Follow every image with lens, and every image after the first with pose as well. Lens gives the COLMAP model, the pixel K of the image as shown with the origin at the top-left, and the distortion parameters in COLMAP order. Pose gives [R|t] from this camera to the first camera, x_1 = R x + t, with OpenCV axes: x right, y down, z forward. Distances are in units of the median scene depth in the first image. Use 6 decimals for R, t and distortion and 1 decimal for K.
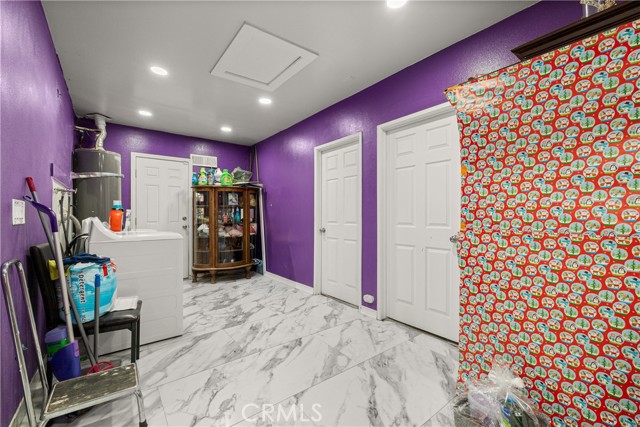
lens RADIAL K [[269.8, 0, 321.0], [0, 269.8, 215.6], [0, 0, 1]] dist [0.001739, -0.000691]
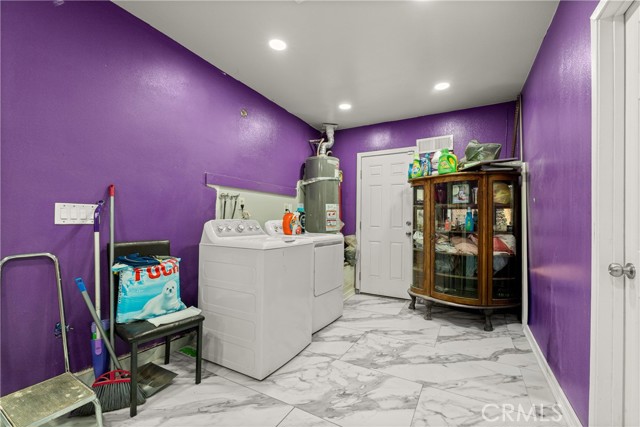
lens RADIAL K [[269.8, 0, 320.0], [0, 269.8, 216.8], [0, 0, 1]] dist [0.001739, -0.000691]
pose [[0.383475, -0.006191, -0.923530, 0.130188], [-0.008073, 0.999917, -0.010055, 0.001290], [0.923516, 0.011311, 0.383393, 0.488449]]
